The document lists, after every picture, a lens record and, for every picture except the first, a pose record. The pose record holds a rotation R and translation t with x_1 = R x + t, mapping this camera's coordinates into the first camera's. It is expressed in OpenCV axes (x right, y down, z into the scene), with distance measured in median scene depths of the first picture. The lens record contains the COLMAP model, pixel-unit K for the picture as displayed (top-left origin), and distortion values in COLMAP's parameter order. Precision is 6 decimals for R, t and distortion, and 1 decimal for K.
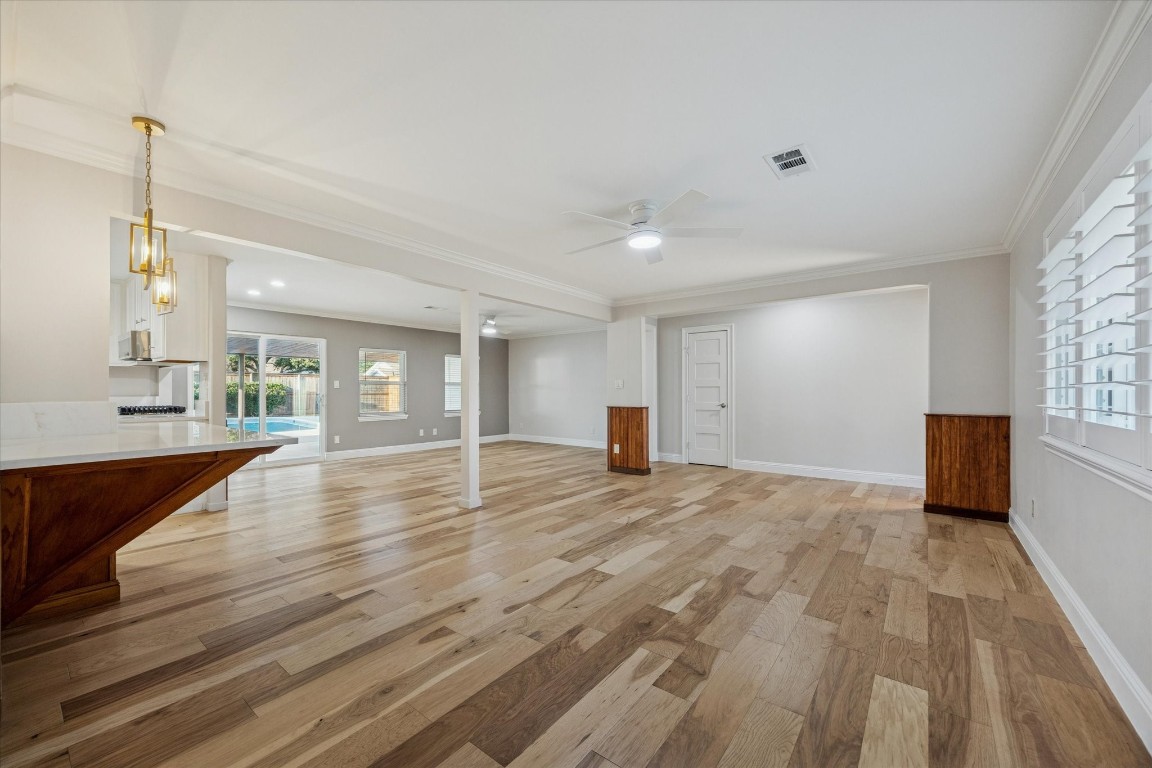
lens RADIAL K [[453.3, 0, 576.0], [0, 453.3, 384.0], [0, 0, 1]] dist [-0.000210, -0.000021]
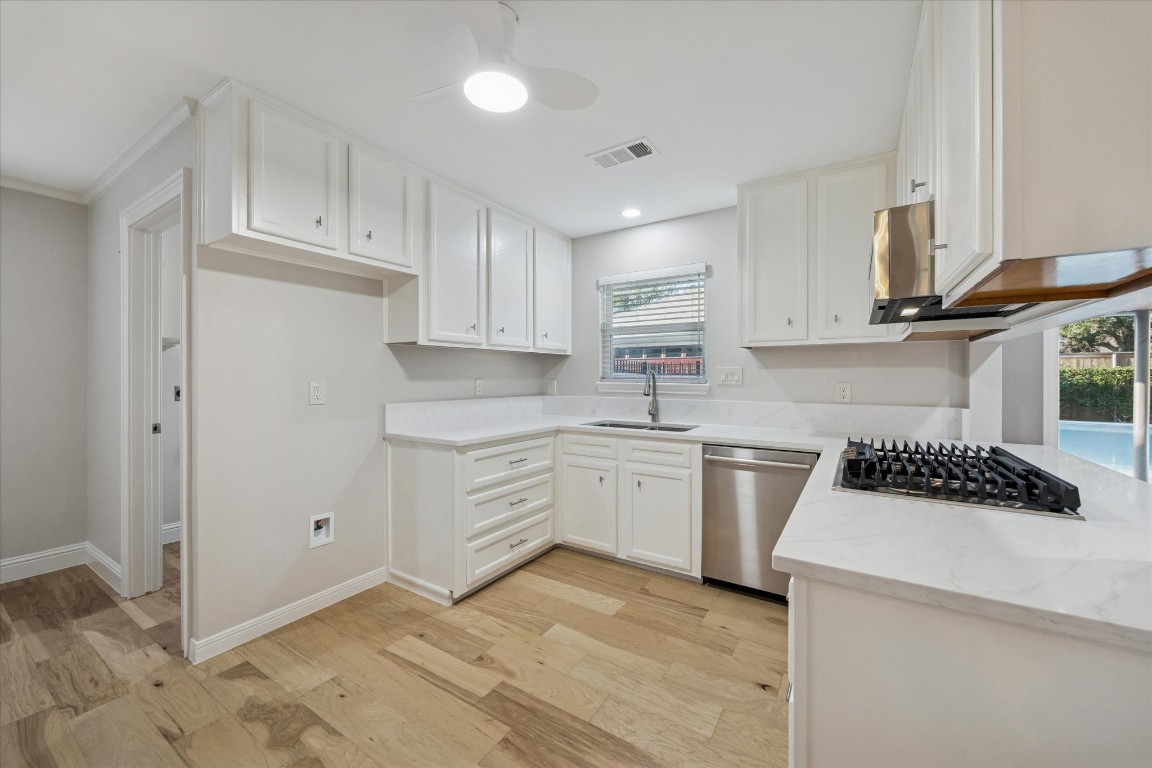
lens RADIAL K [[440.7, 0, 576.0], [0, 440.7, 384.0], [0, 0, 1]] dist [0.000201, 0.000029]
pose [[0.093354, 0.012374, -0.995556, -0.542670], [0.016979, 0.999758, 0.014018, -0.007168], [0.995488, -0.018213, 0.093121, 0.593256]]
